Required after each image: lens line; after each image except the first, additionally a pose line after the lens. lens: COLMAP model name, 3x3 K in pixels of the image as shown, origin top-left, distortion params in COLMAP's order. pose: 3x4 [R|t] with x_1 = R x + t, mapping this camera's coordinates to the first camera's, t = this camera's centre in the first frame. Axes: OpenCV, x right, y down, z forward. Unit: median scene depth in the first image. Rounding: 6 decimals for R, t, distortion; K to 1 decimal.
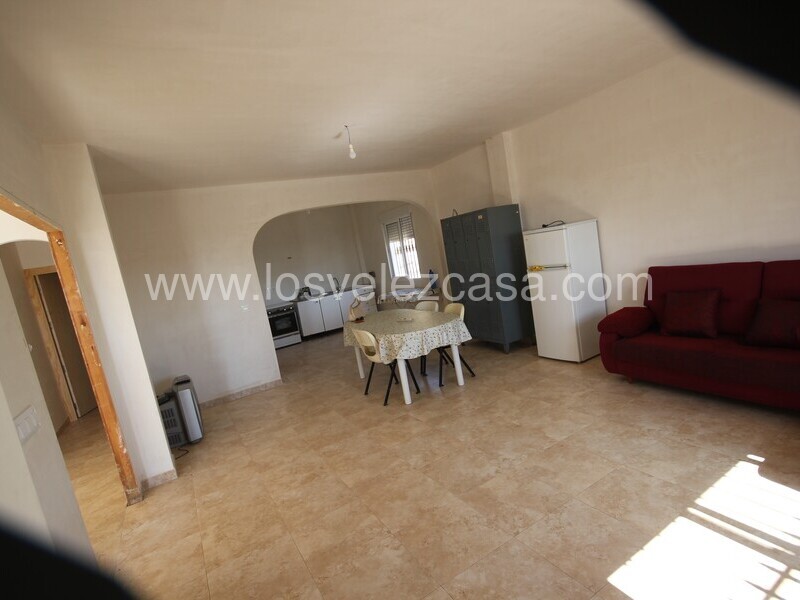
lens RADIAL K [[415.5, 0, 402.9], [0, 415.5, 308.6], [0, 0, 1]] dist [0.006641, -0.007000]
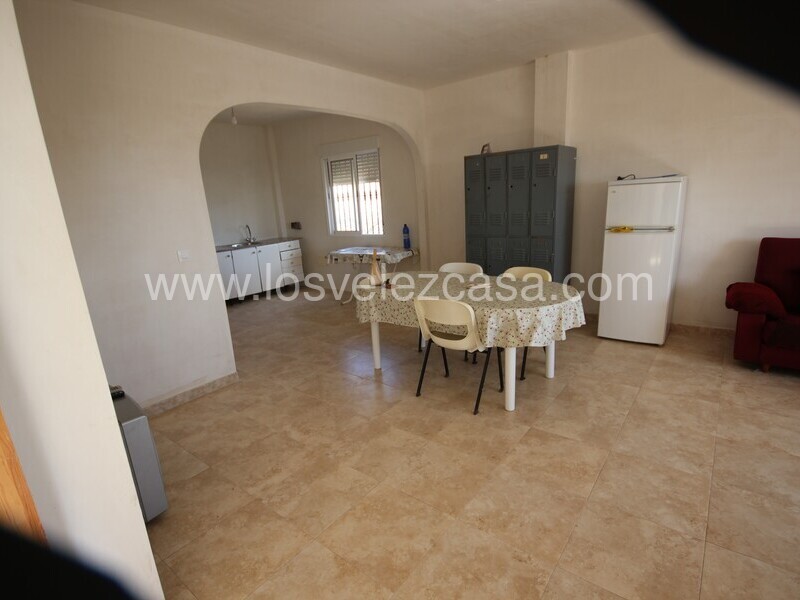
lens RADIAL K [[415.5, 0, 405.8], [0, 415.5, 308.6], [0, 0, 1]] dist [0.006641, -0.007000]
pose [[0.922552, 0.021108, 0.385295, -0.373825], [-0.048866, 0.996855, 0.062394, 0.026744], [-0.382766, -0.076389, 0.920682, 0.409550]]
